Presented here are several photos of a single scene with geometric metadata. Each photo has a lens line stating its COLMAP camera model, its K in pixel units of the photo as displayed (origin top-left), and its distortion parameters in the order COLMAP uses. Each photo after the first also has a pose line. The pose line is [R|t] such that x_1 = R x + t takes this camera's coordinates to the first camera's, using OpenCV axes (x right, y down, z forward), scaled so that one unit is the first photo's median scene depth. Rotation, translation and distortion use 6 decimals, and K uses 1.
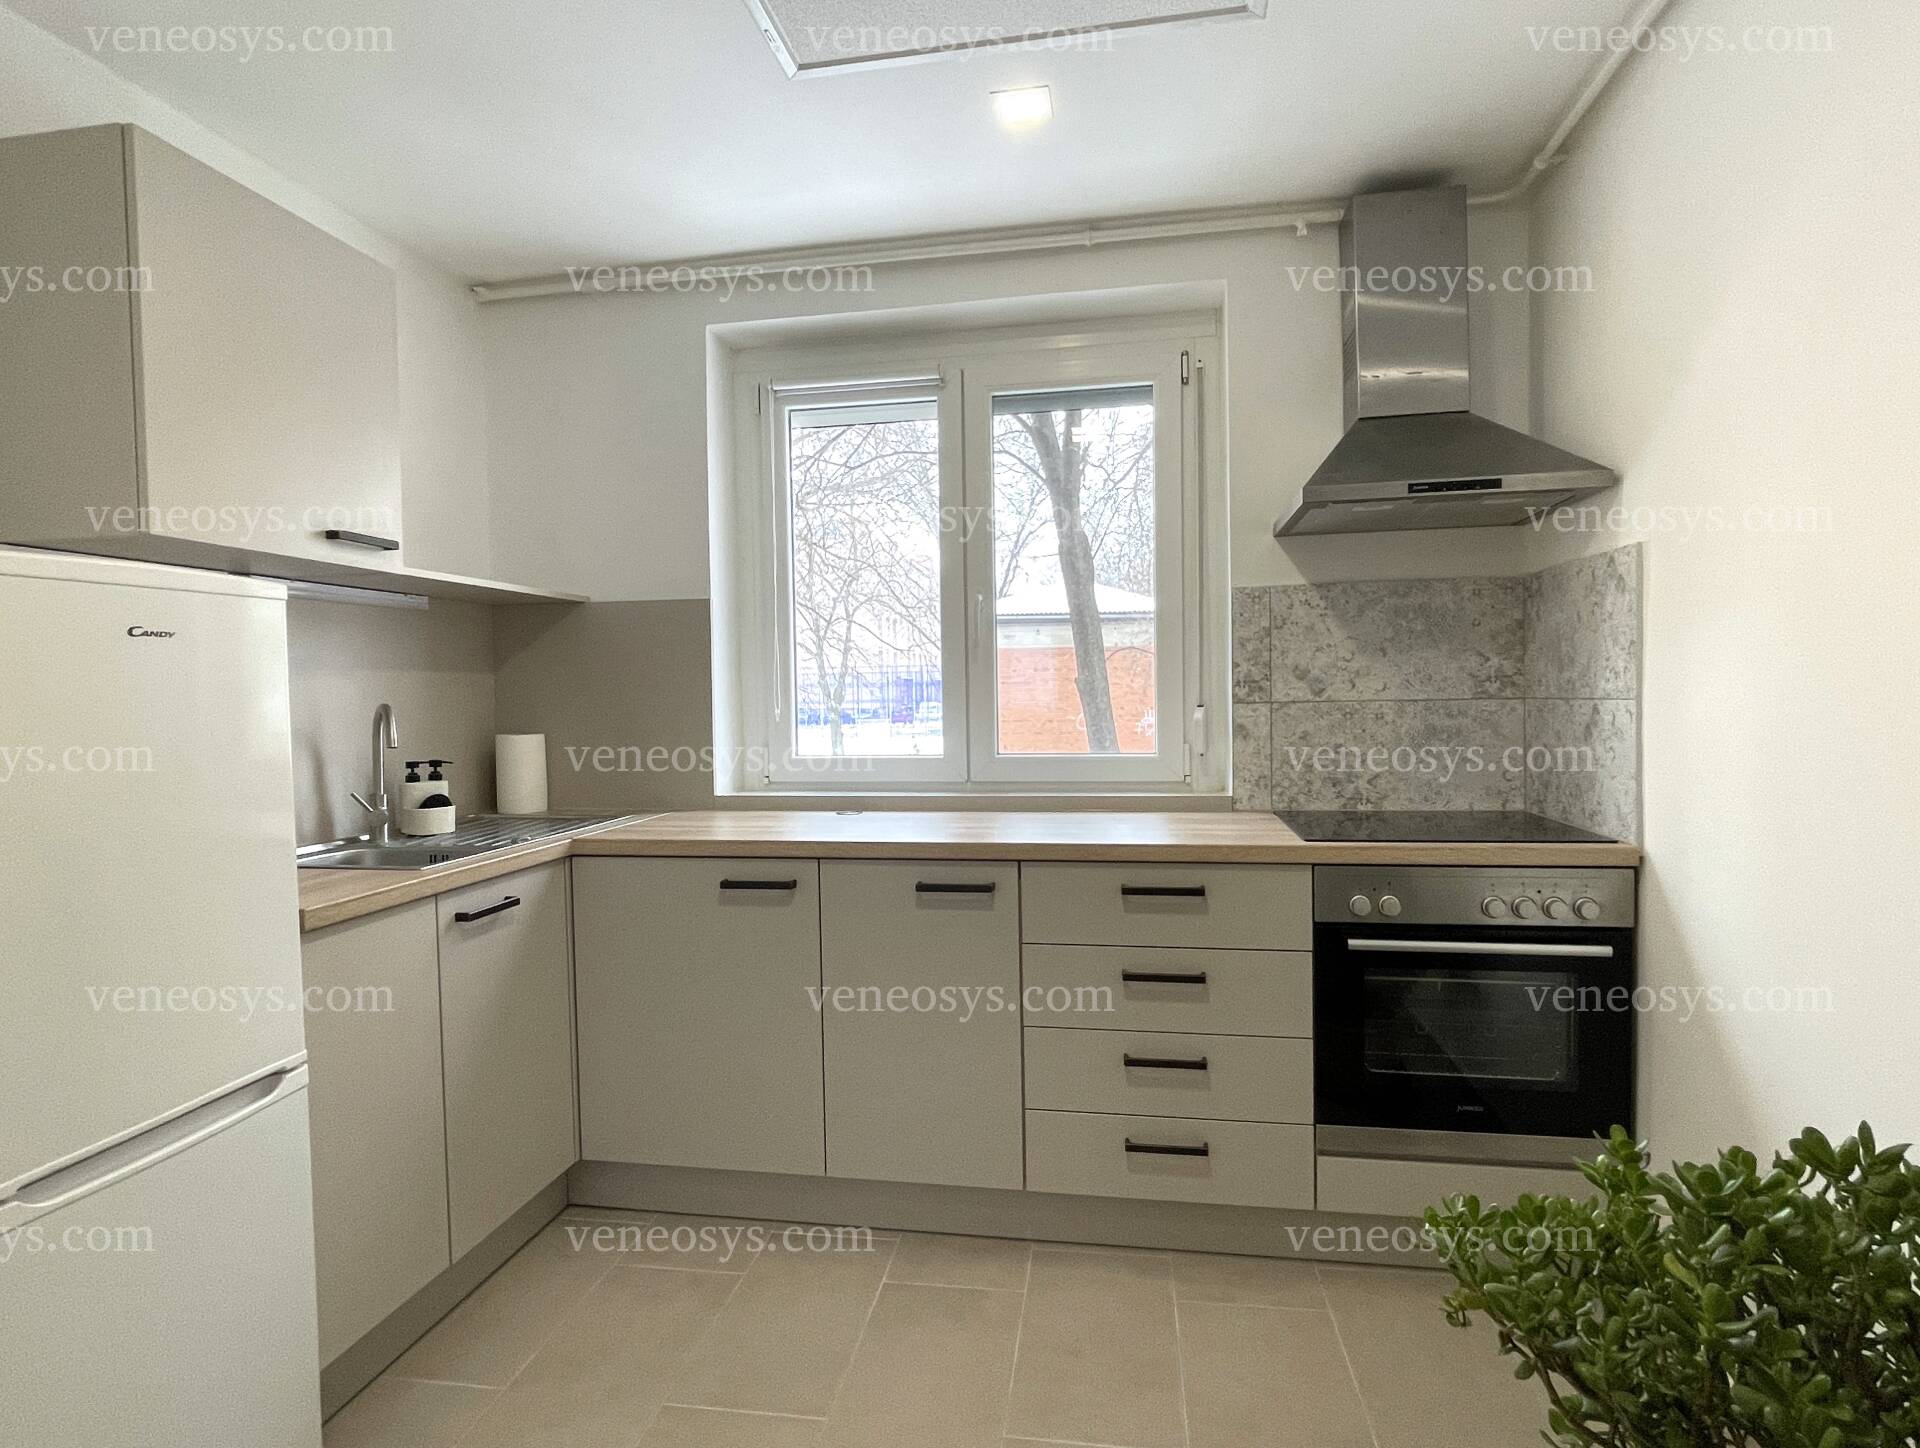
lens RADIAL K [[1053.0, 0, 942.5], [0, 1053.0, 726.3], [0, 0, 1]] dist [0.001034, -0.000322]
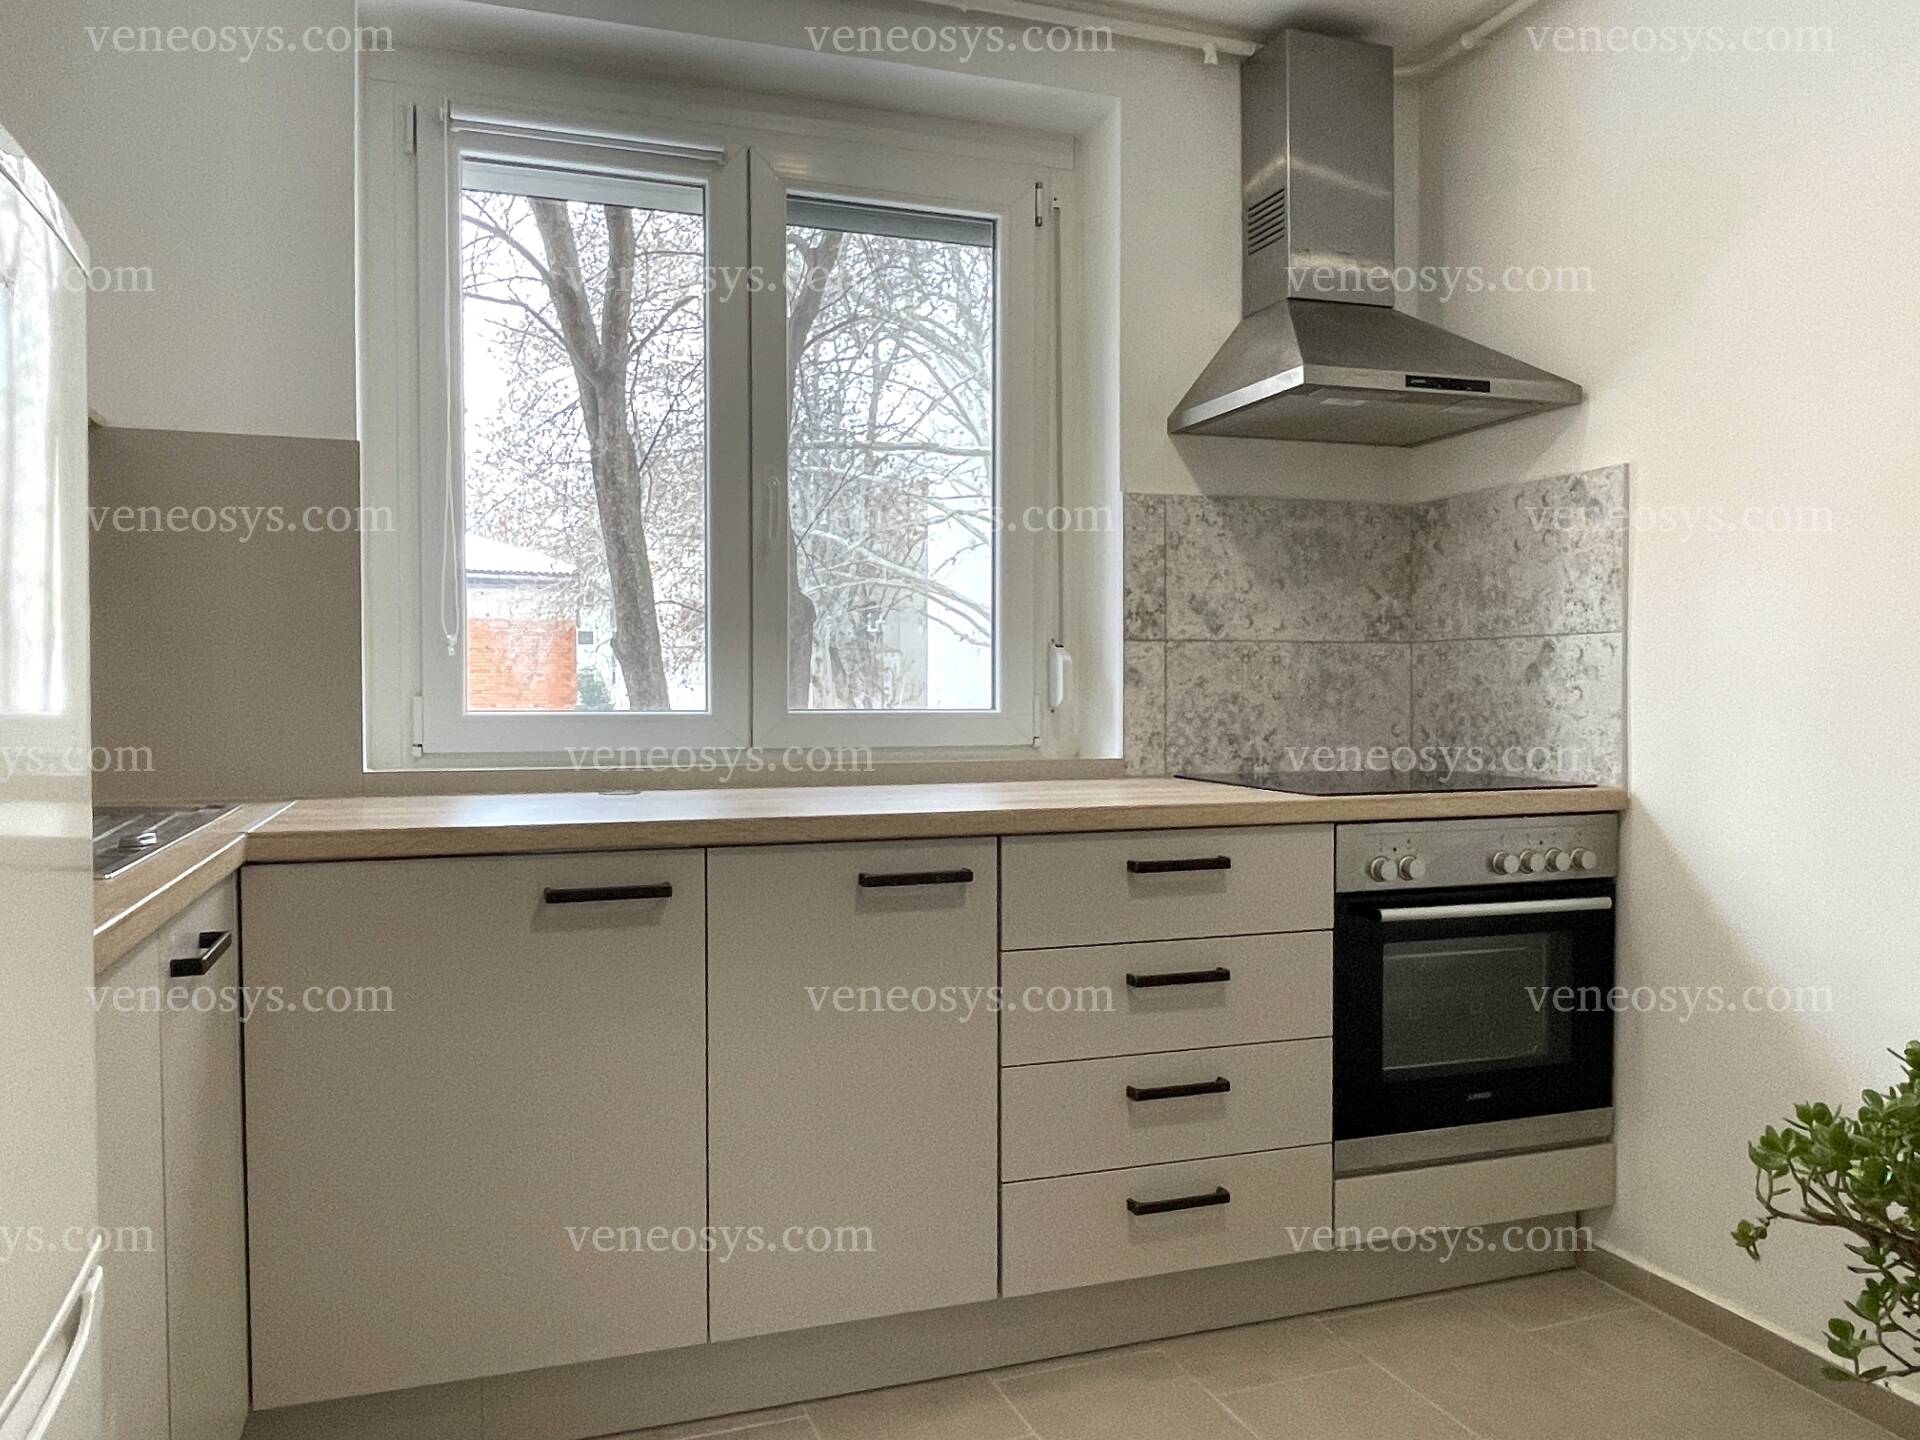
lens RADIAL K [[1411.8, 0, 952.0], [0, 1411.8, 726.1], [0, 0, 1]] dist [0.010512, -0.009907]
pose [[0.867721, 0.003451, 0.497039, -0.370031], [0.000831, 0.999964, -0.008393, 0.052595], [-0.497050, 0.007696, 0.867688, 0.157171]]
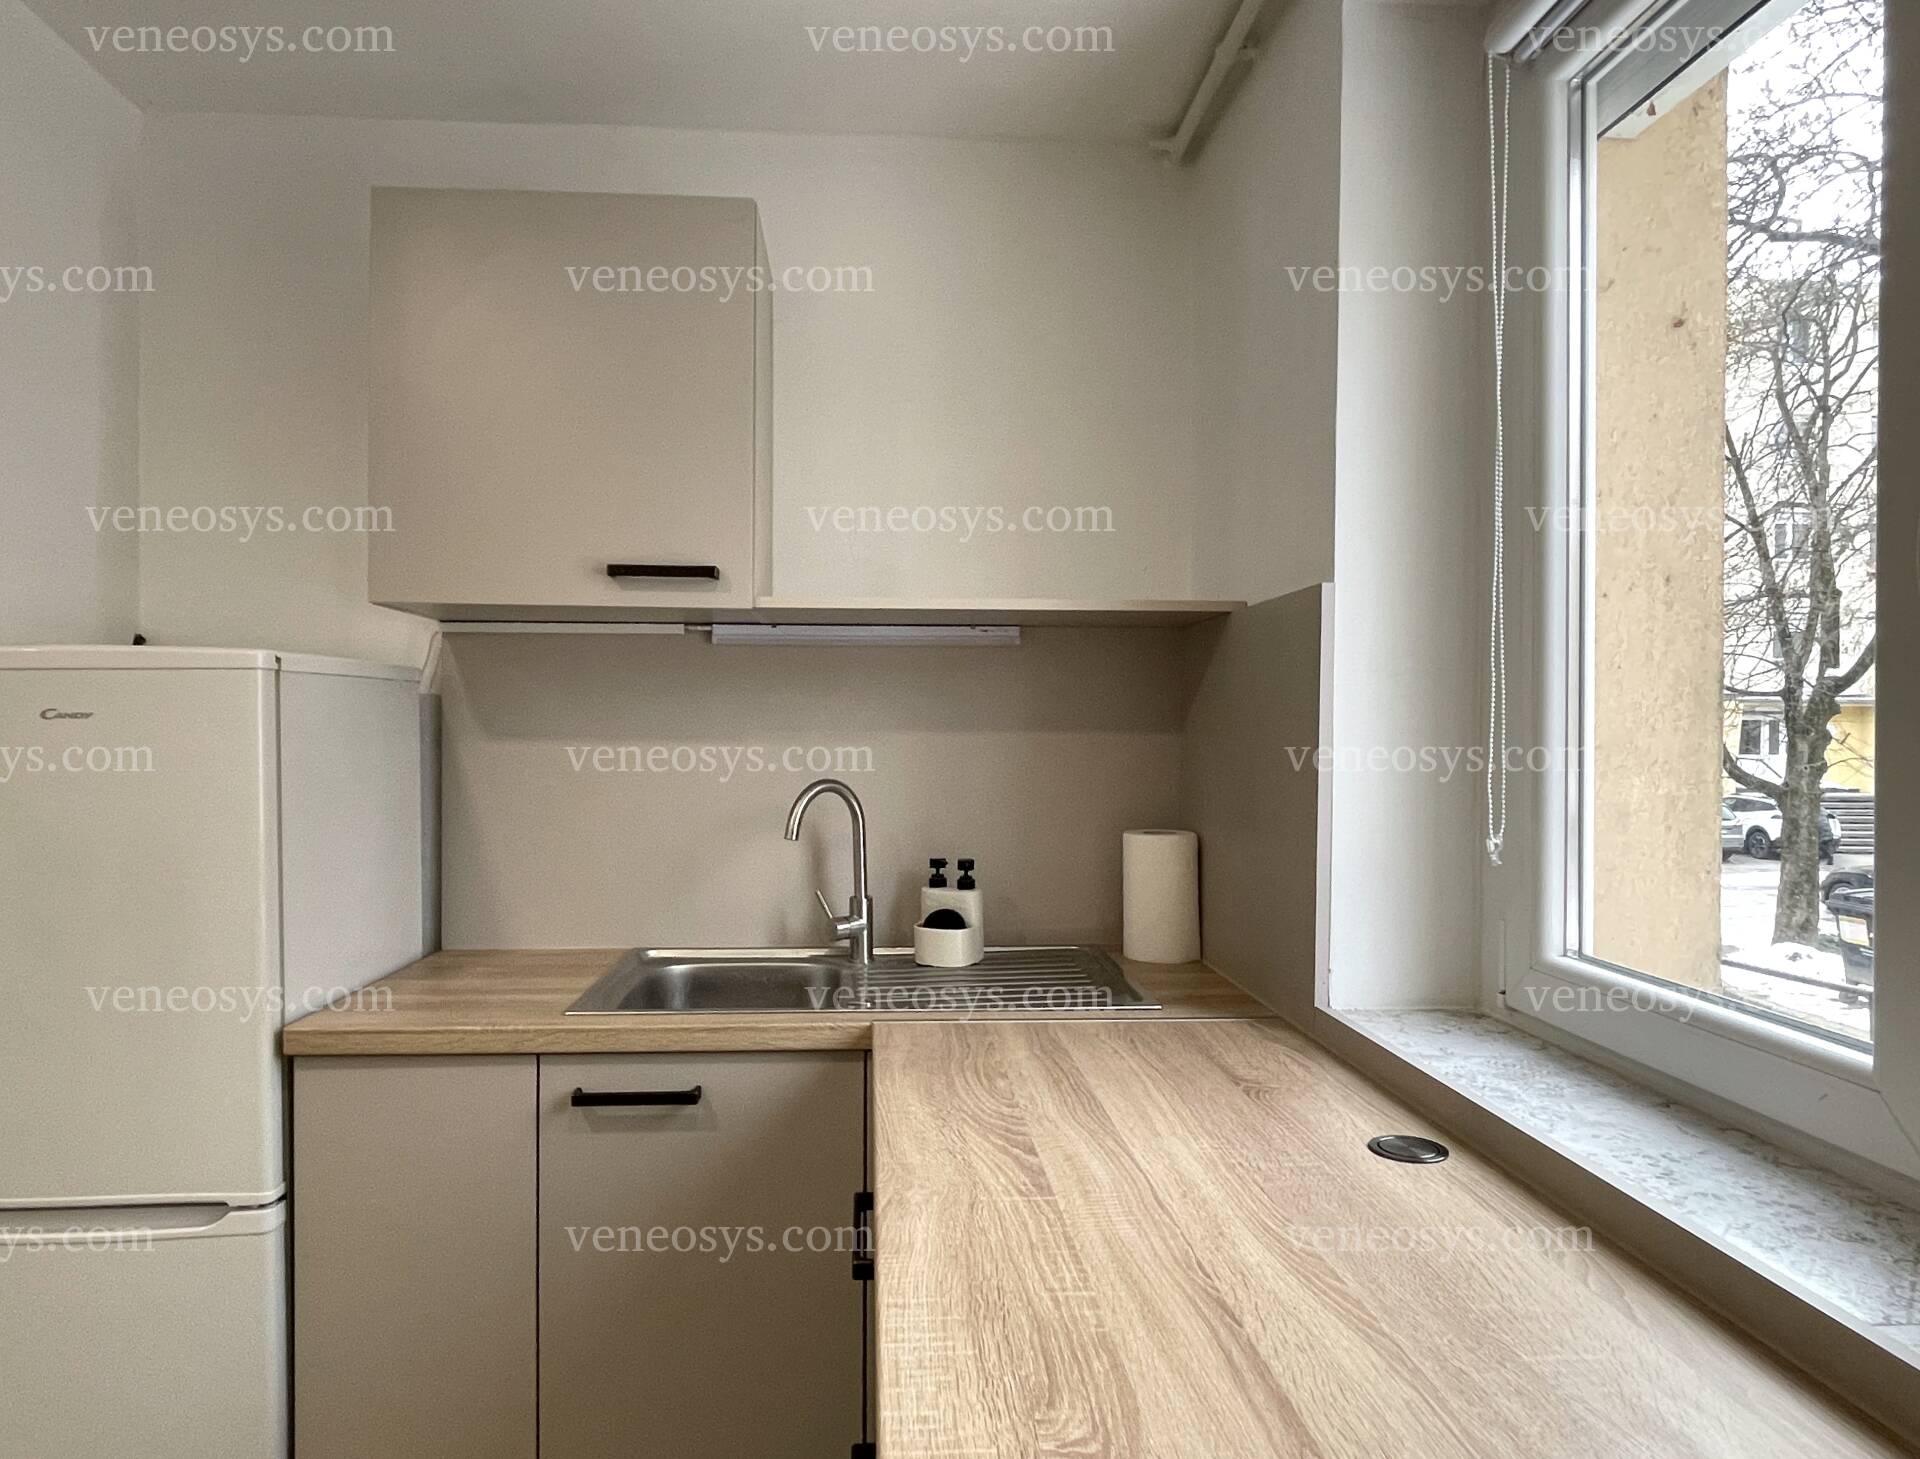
lens RADIAL K [[1199.9, 0, 956.0], [0, 1199.9, 743.0], [0, 0, 1]] dist [-0.004021, -0.000691]
pose [[0.256592, 0.027681, -0.966123, 0.291474], [-0.040543, 0.999018, 0.017855, -0.060958], [0.965669, 0.034588, 0.257462, 0.799747]]
